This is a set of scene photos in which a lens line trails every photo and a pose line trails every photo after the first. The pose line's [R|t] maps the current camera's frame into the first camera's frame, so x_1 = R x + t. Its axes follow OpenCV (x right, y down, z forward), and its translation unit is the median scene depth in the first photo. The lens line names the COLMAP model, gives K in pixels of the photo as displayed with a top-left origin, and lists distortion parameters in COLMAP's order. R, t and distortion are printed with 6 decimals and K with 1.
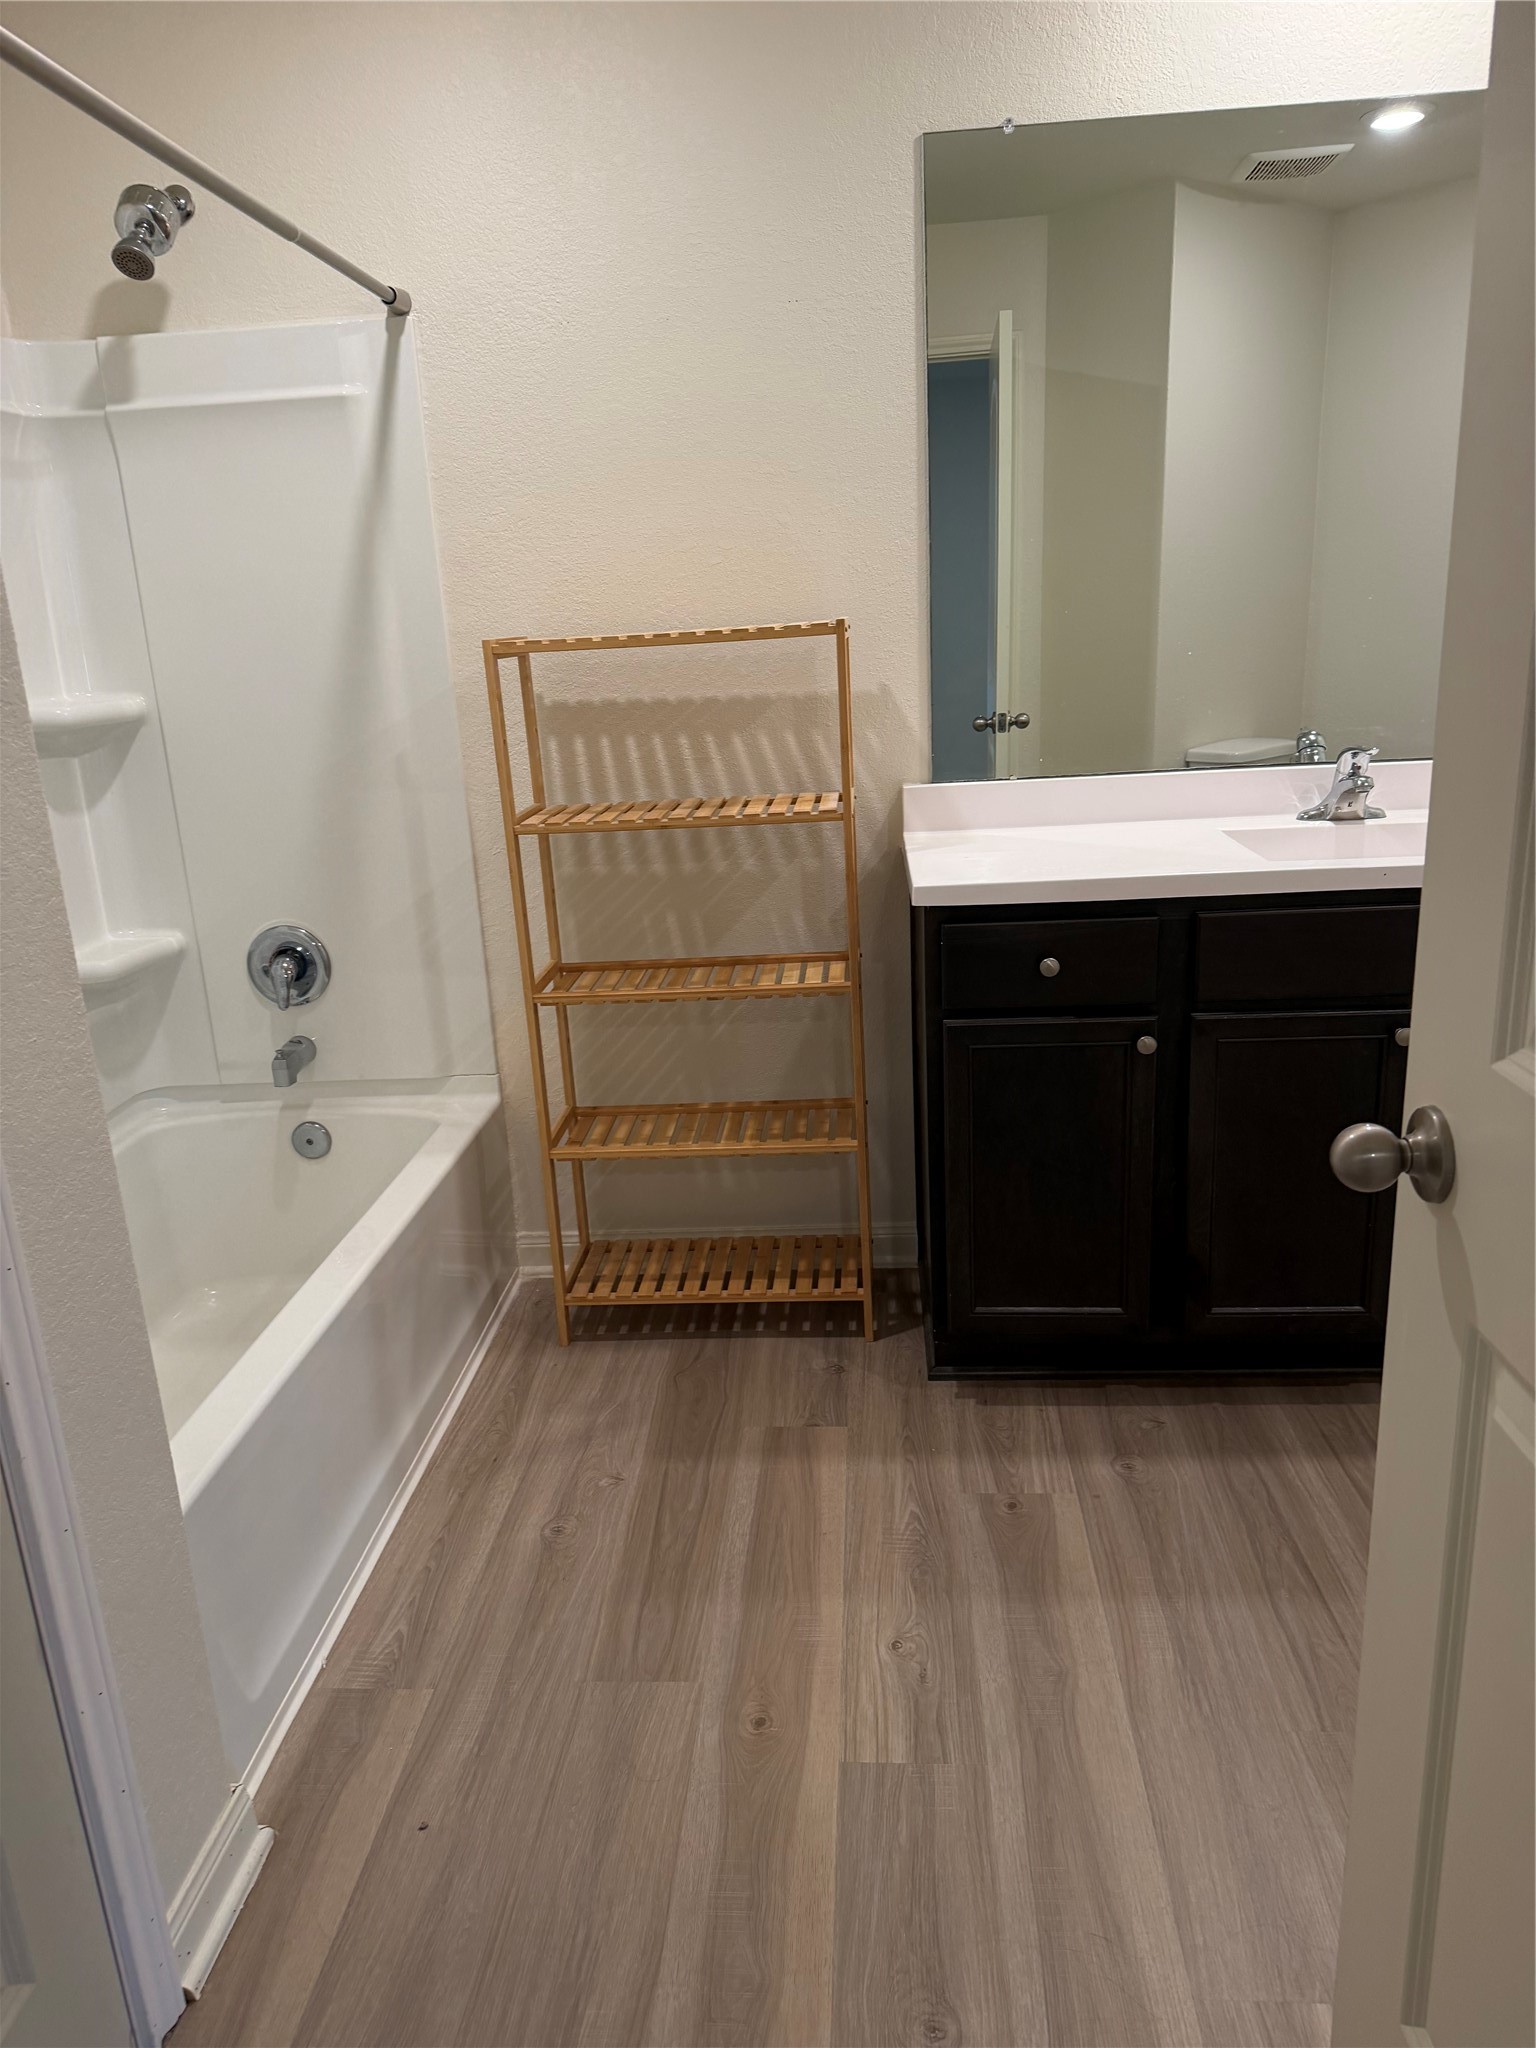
lens RADIAL K [[1456.6, 0, 769.0], [0, 1456.6, 1021.7], [0, 0, 1]] dist [0.040837, -0.064329]
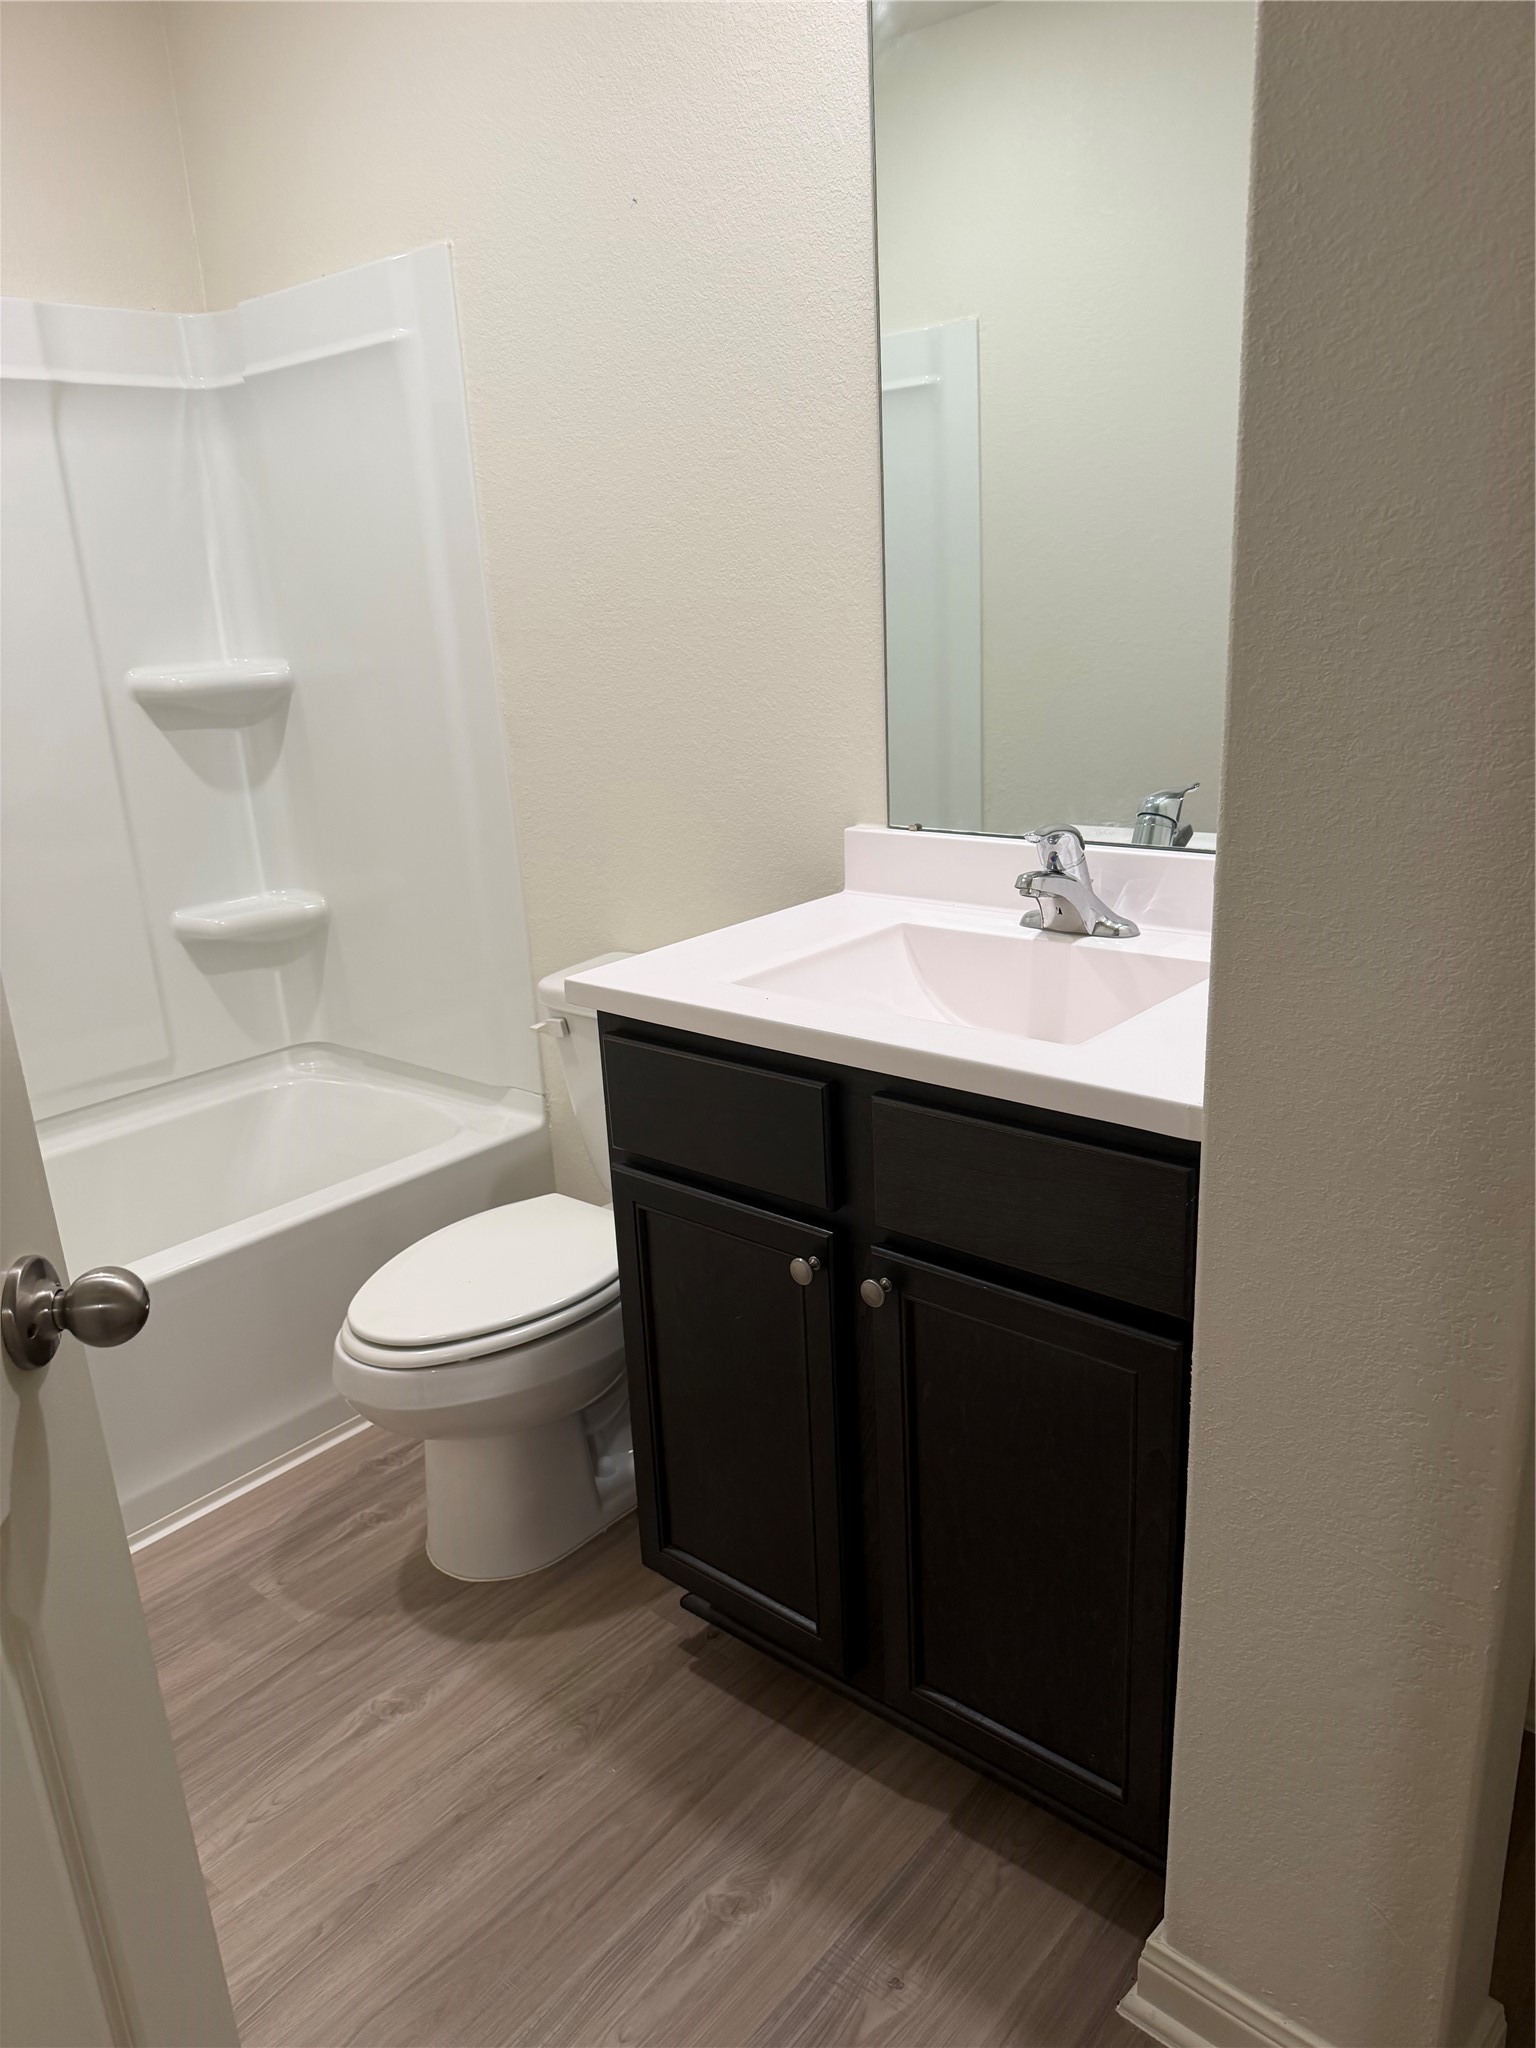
lens RADIAL K [[1456.6, 0, 755.0], [0, 1456.6, 1041.7], [0, 0, 1]] dist [0.040837, -0.064329]
pose [[0.788768, 0.186432, -0.585737, 0.546114], [-0.150484, 0.982467, 0.110061, -0.141757], [0.595986, 0.001331, 0.802994, 0.429605]]
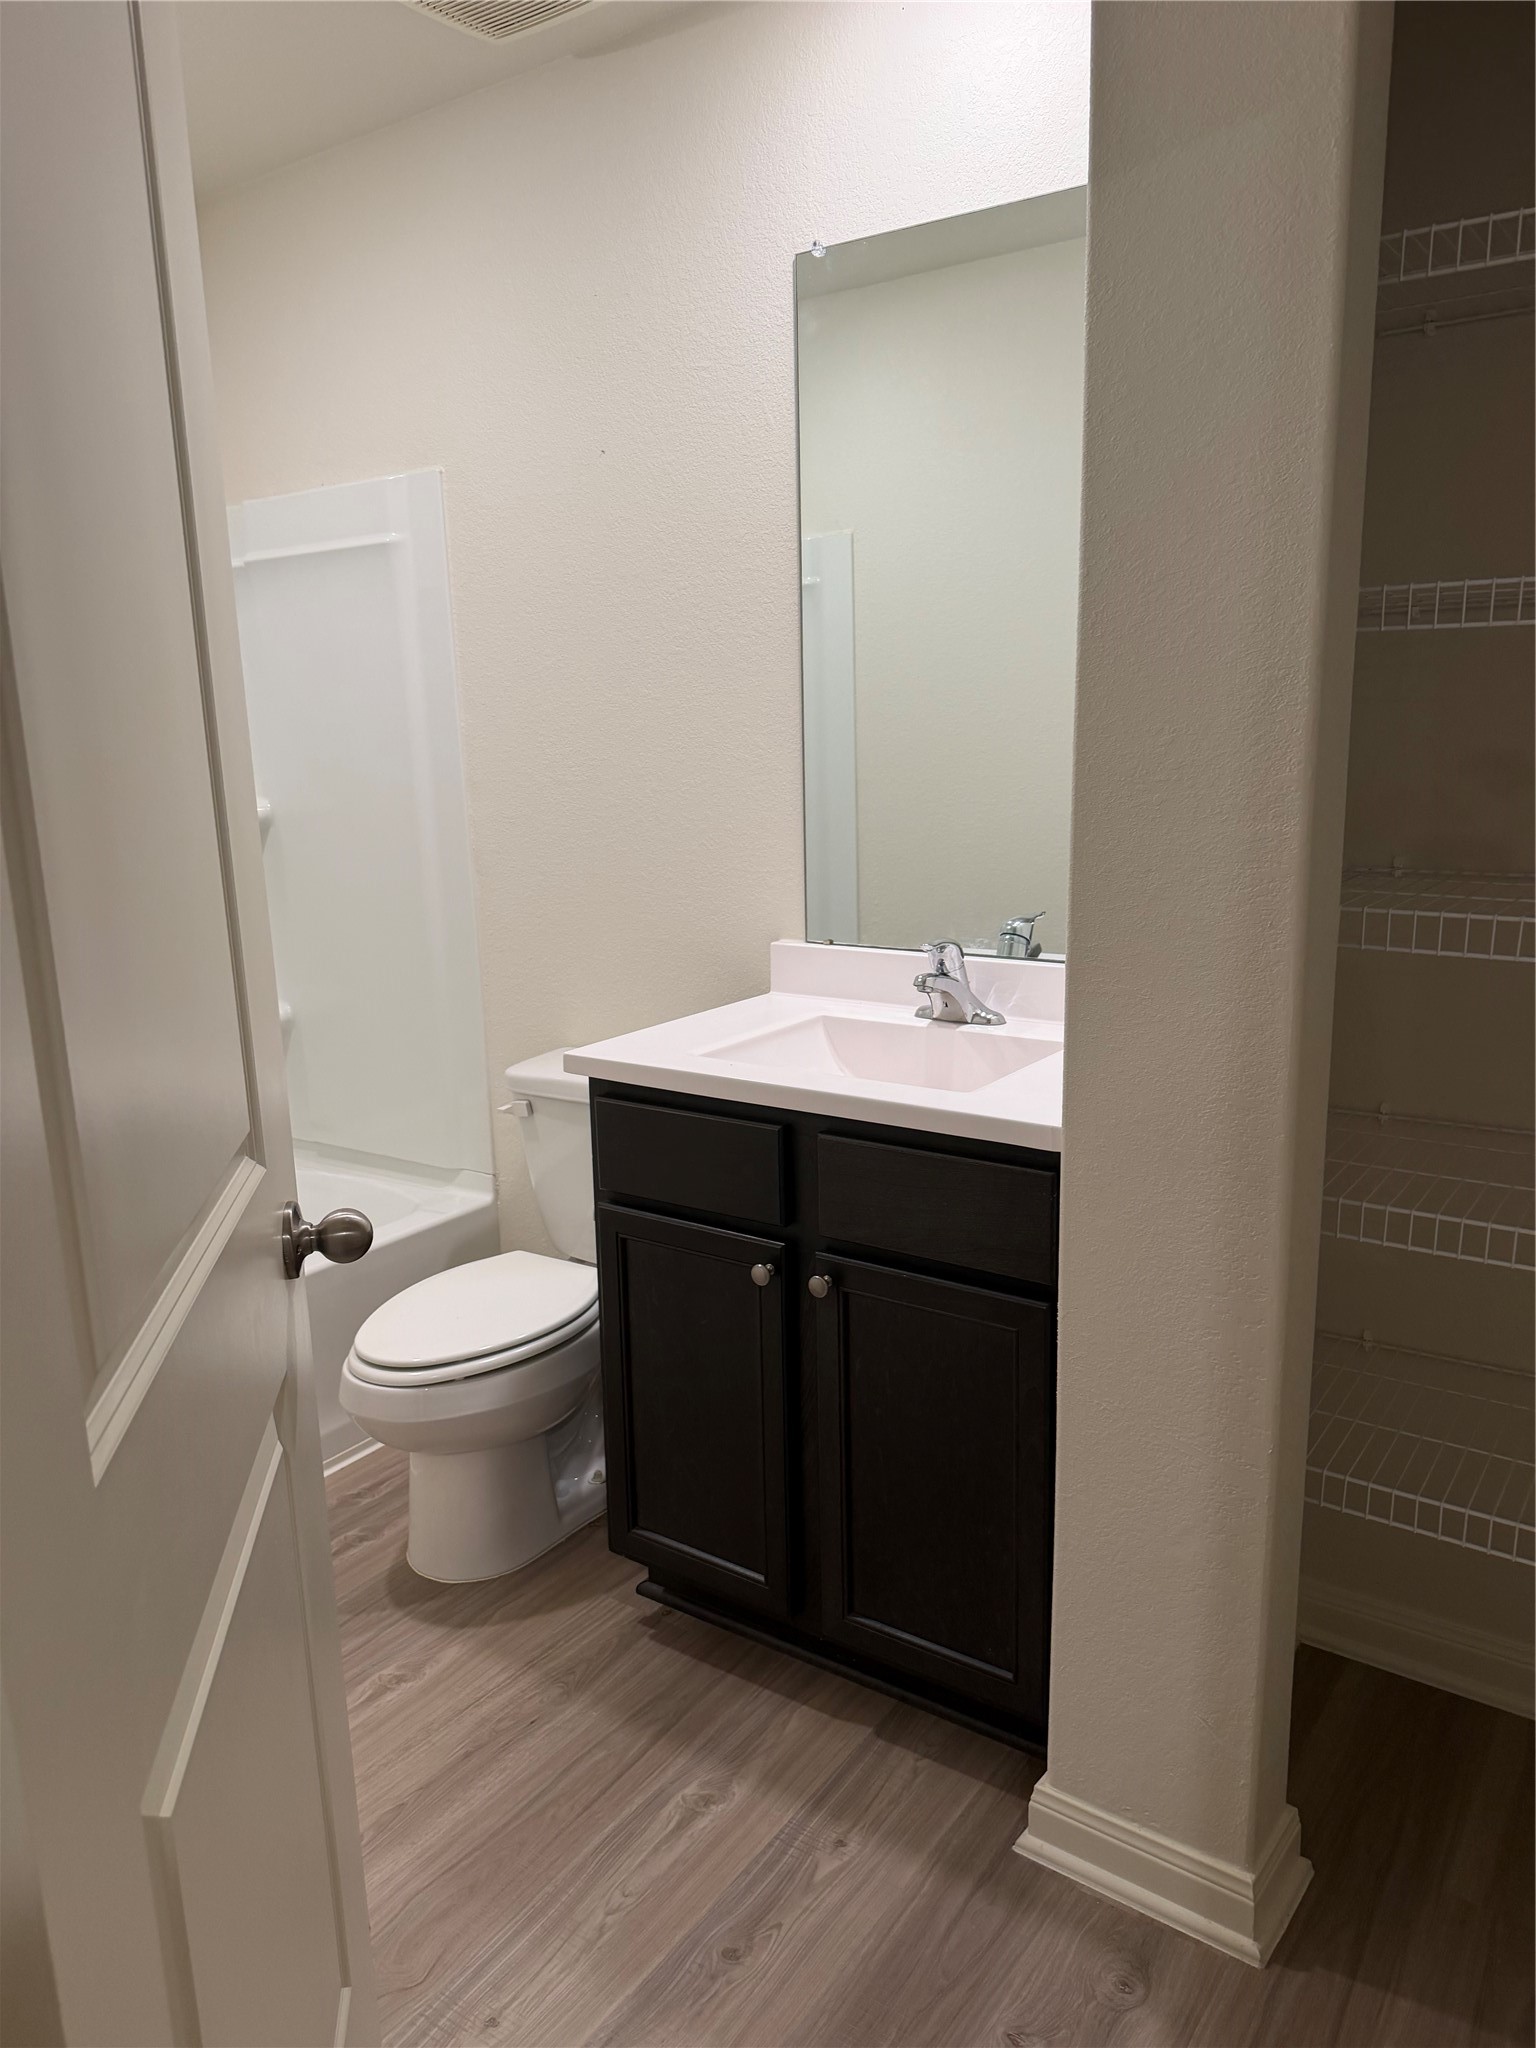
lens RADIAL K [[1456.6, 0, 763.2], [0, 1456.6, 1039.7], [0, 0, 1]] dist [0.040837, -0.064329]
pose [[0.849439, 0.133270, -0.510580, 0.672593], [-0.155800, 0.987788, -0.001373, -0.072233], [0.504162, 0.080714, 0.859829, 0.053733]]
